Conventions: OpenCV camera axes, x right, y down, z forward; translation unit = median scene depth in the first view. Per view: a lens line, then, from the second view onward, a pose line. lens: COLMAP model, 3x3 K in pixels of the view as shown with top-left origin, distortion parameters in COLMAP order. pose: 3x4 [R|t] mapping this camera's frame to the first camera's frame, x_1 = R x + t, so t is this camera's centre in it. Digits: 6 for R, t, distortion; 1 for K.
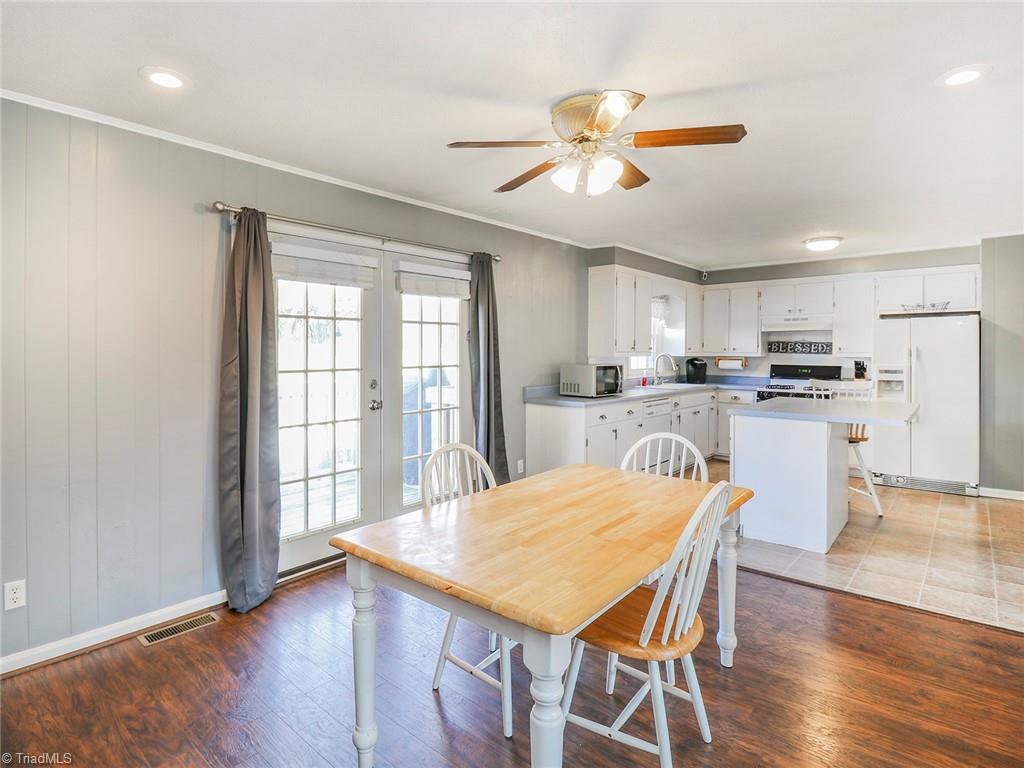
lens RADIAL K [[561.8, 0, 496.6], [0, 561.8, 351.2], [0, 0, 1]] dist [0.002346, -0.001351]
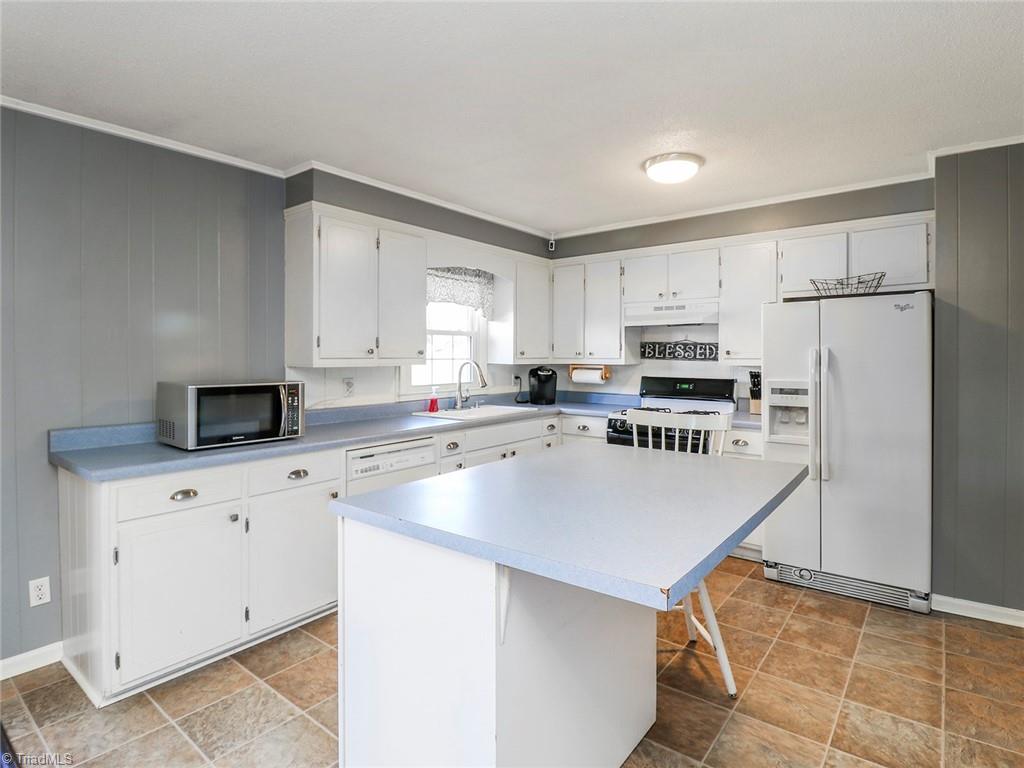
lens RADIAL K [[534.4, 0, 544.0], [0, 534.4, 358.2], [0, 0, 1]] dist [0.003429, 0.000516]
pose [[0.997744, -0.001883, 0.067101, 0.341573], [0.001701, 0.999995, 0.002775, 0.000142], [-0.067106, -0.002655, 0.997742, 0.385193]]
